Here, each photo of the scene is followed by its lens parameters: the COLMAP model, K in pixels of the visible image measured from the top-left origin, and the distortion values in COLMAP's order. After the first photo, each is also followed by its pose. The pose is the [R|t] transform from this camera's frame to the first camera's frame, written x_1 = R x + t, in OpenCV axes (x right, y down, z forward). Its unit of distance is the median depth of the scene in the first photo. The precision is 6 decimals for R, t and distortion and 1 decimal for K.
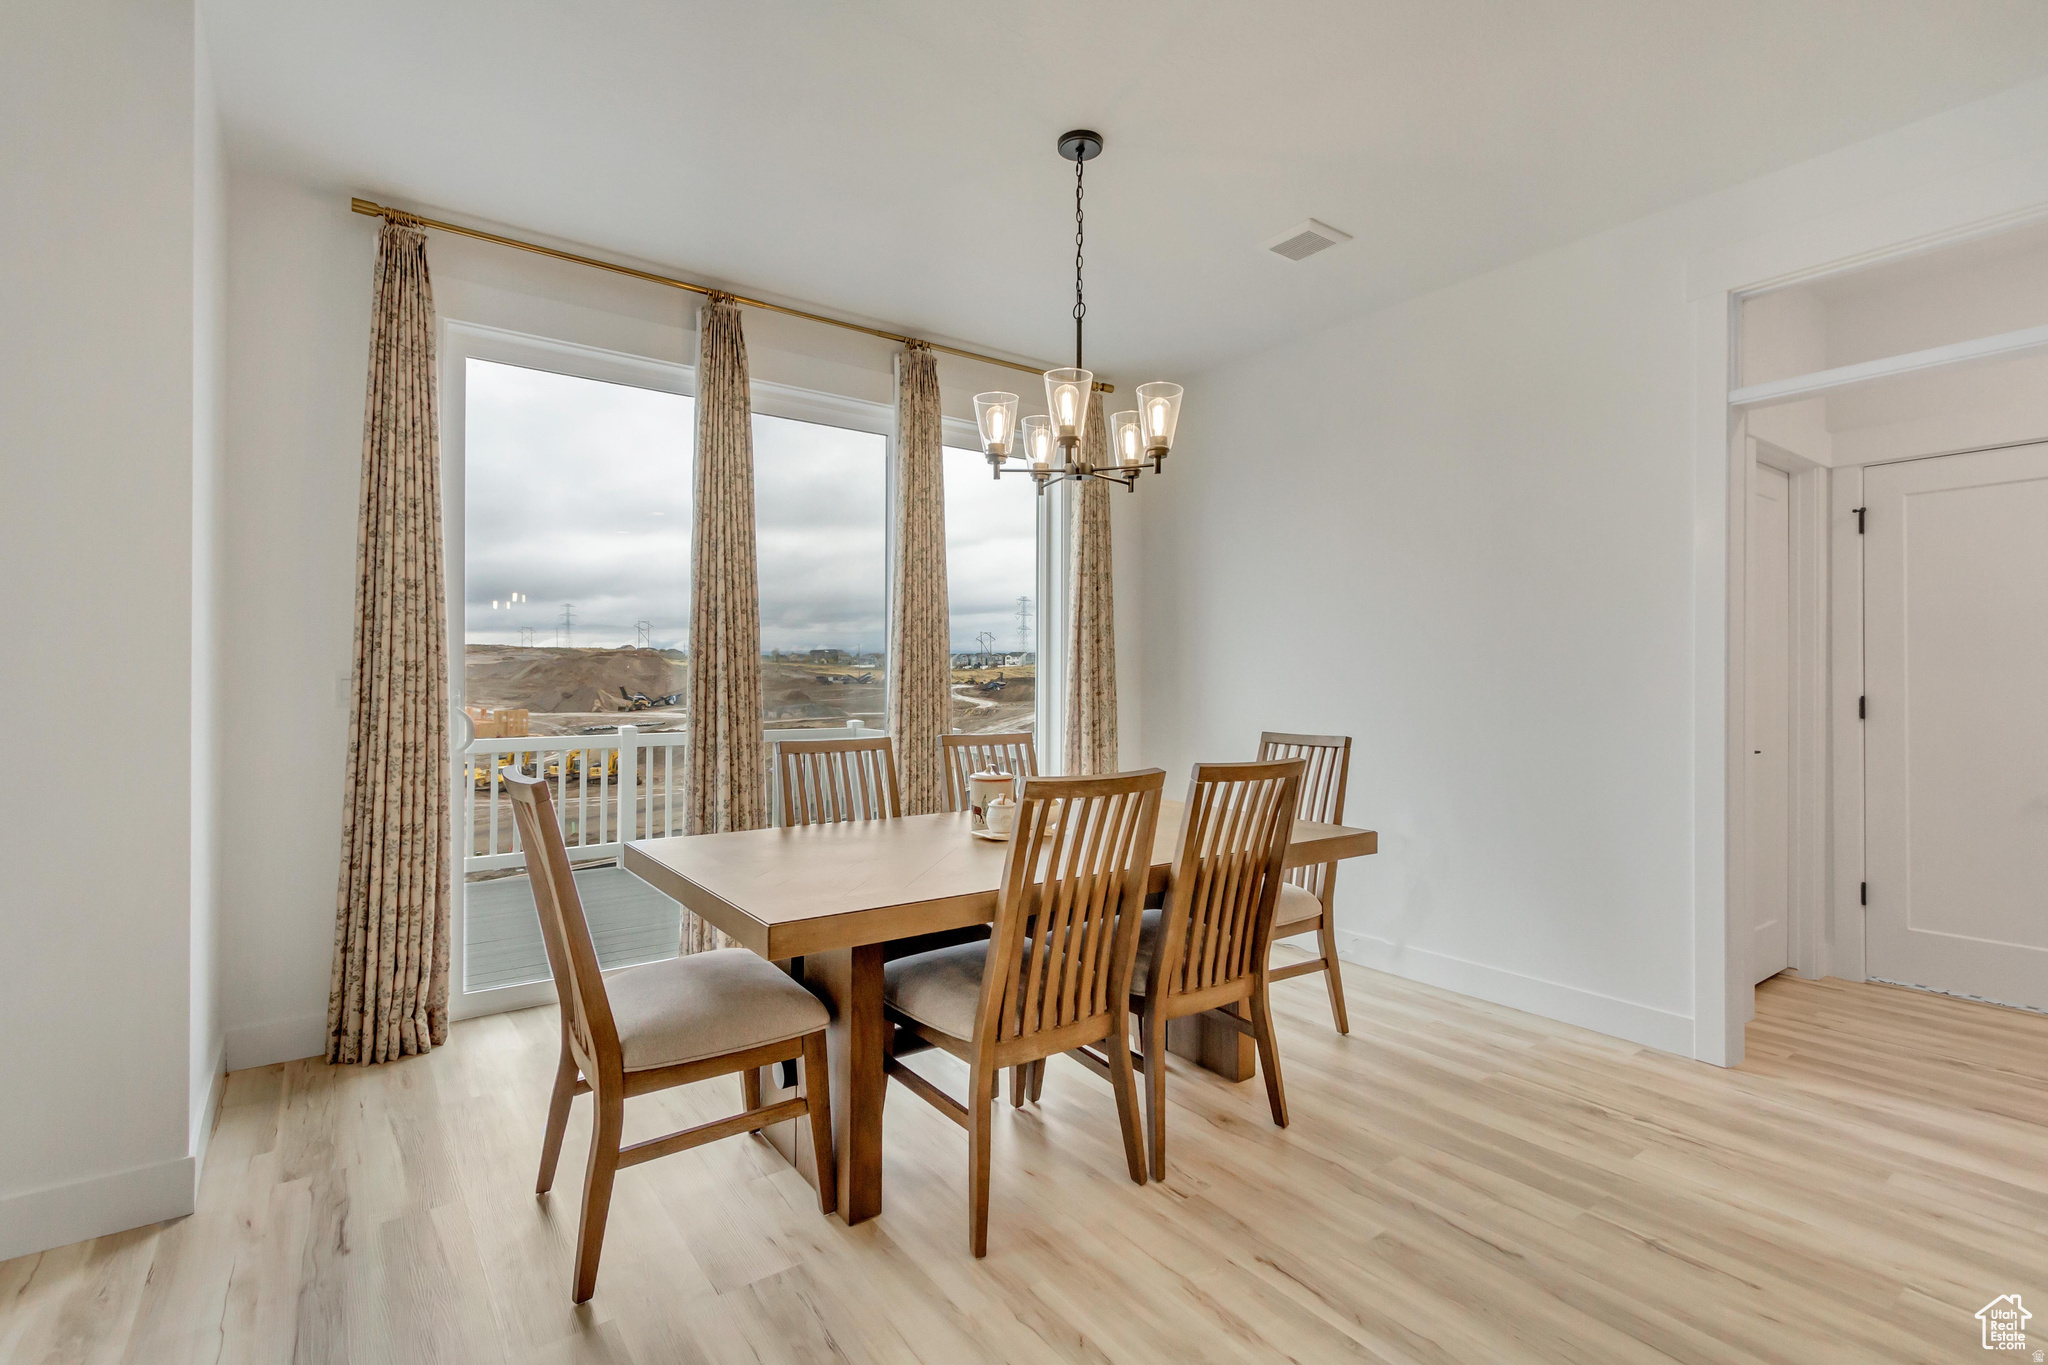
lens RADIAL K [[950.1, 0, 1016.8], [0, 950.1, 680.2], [0, 0, 1]] dist [0.006326, -0.000504]
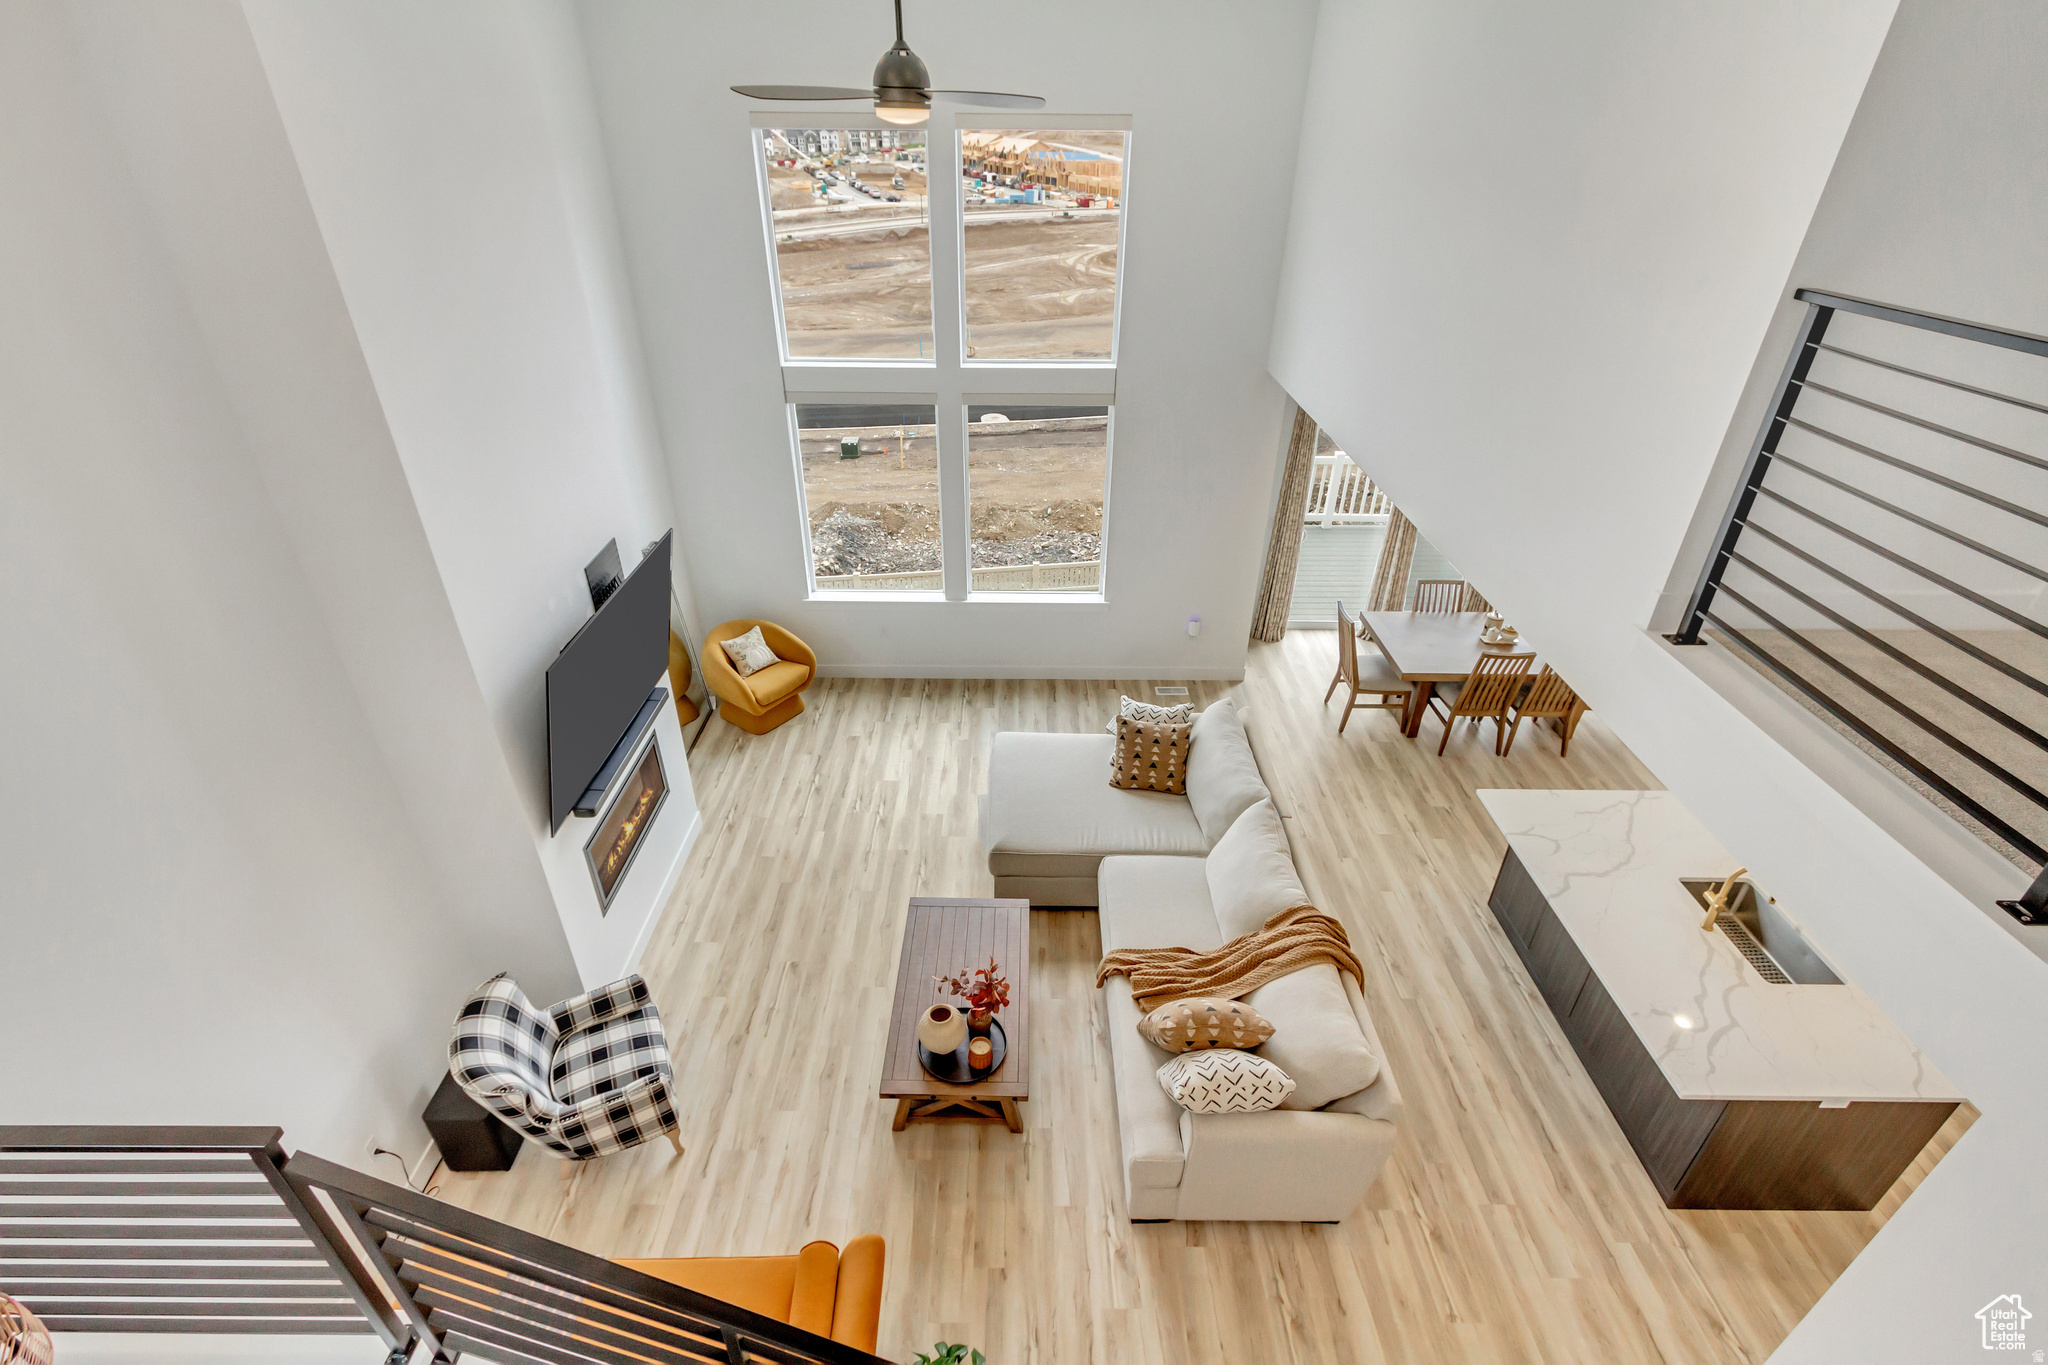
lens RADIAL K [[950.1, 0, 1016.8], [0, 950.1, 680.2], [0, 0, 1]] dist [0.006326, -0.000504]
pose [[0.808749, 0.304796, -0.503016, 0.299929], [-0.008341, 0.861103, 0.508363, -1.142721], [0.588095, -0.406942, 0.698958, -1.836525]]
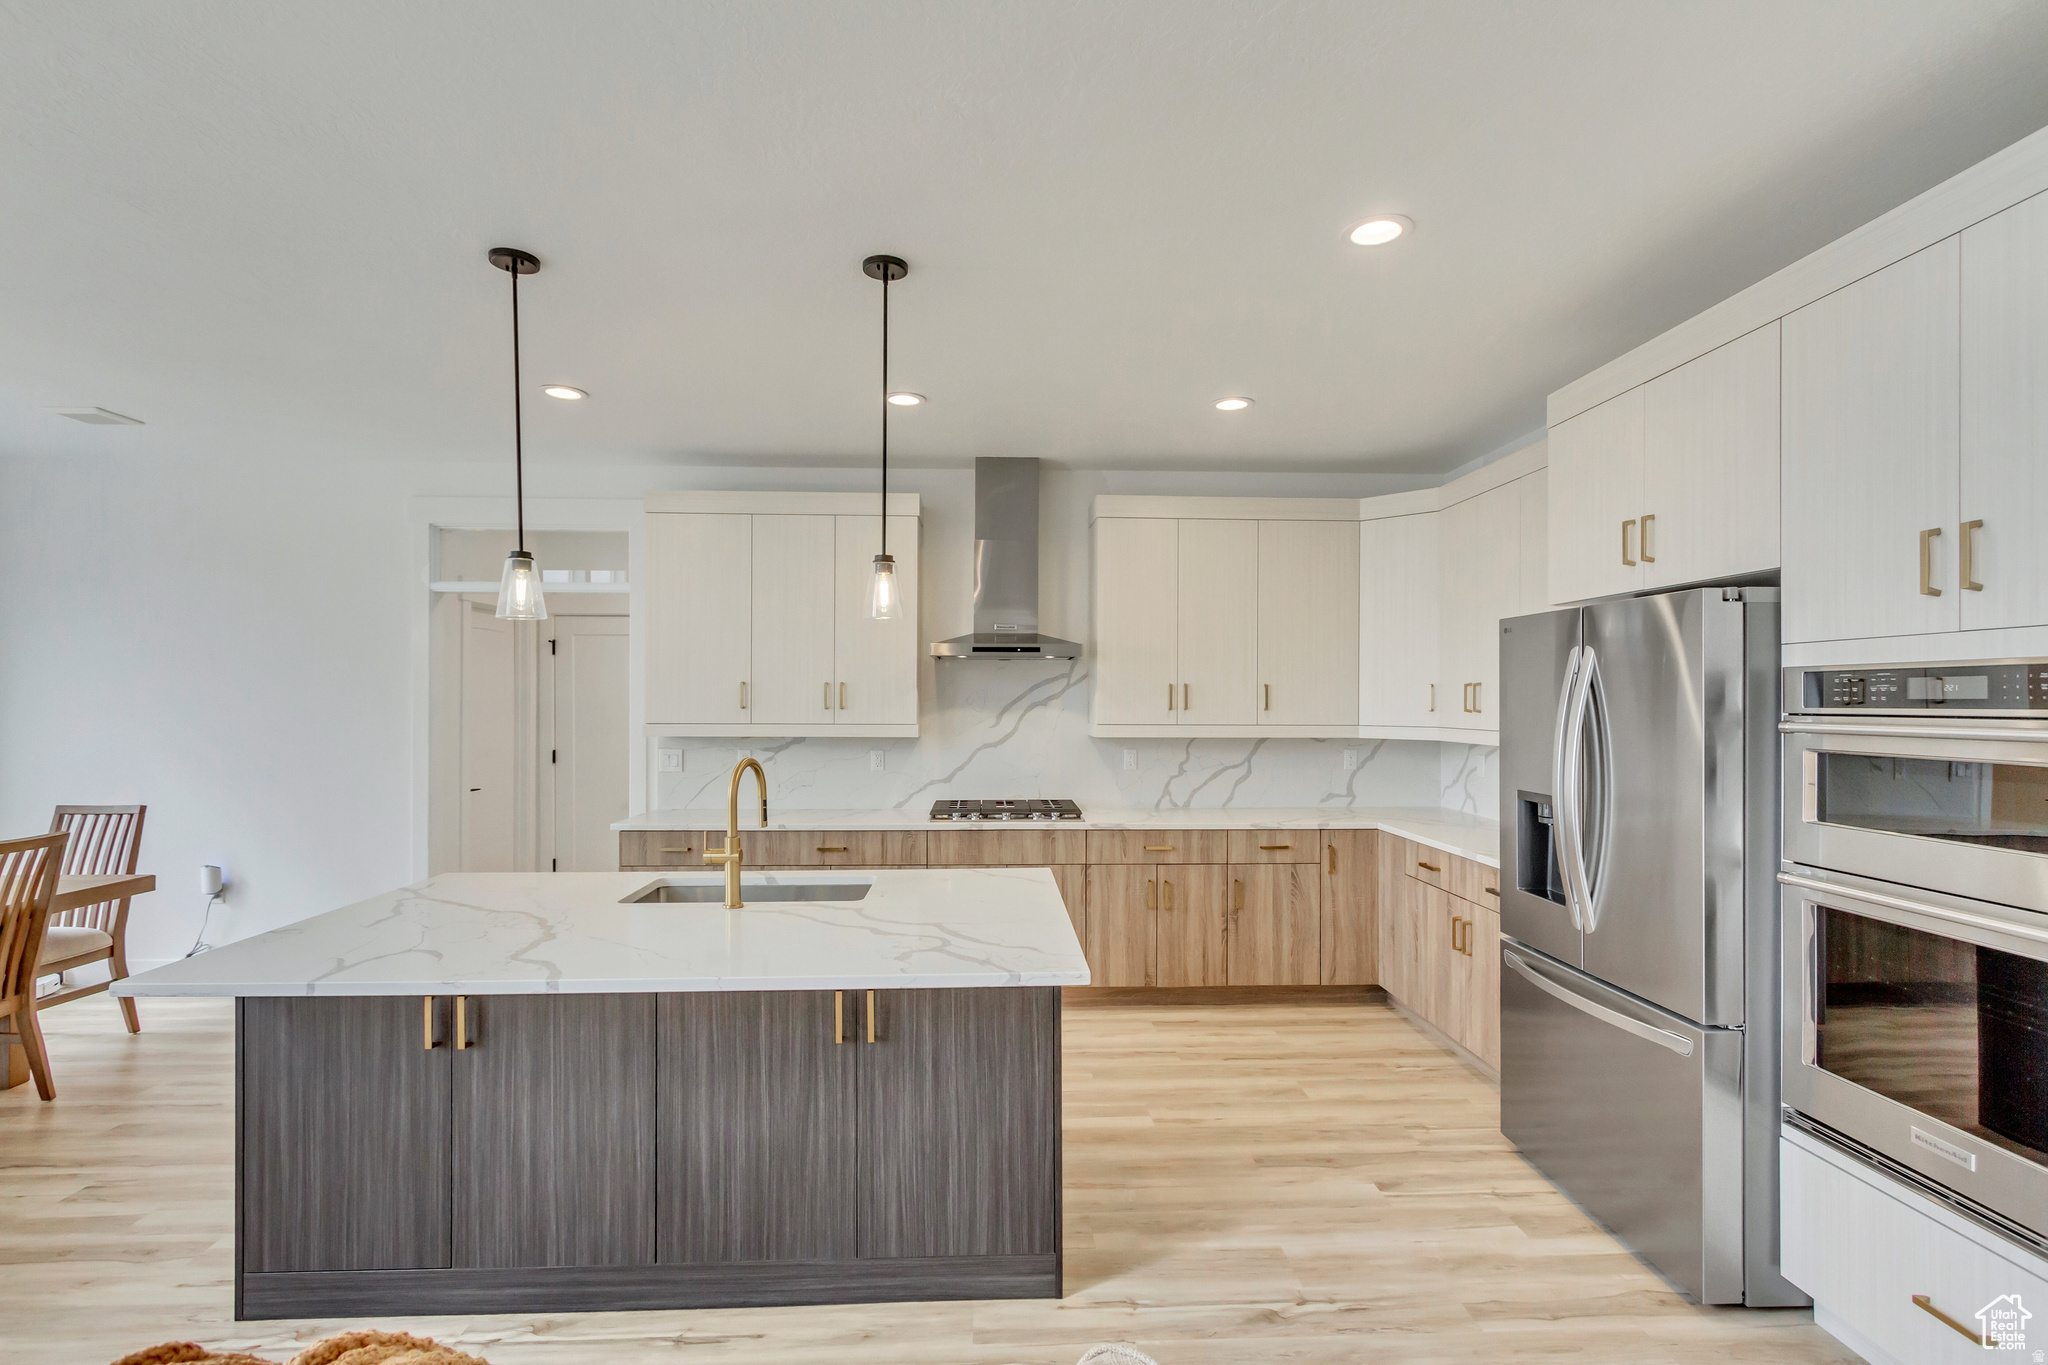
lens RADIAL K [[935.4, 0, 1020.5], [0, 935.4, 695.3], [0, 0, 1]] dist [0.001470, 0.000123]
pose [[0.550465, 0.001009, 0.834858, -0.074734], [0.001507, 0.999996, -0.002202, -0.104928], [-0.834857, 0.002470, 0.550461, -0.856336]]
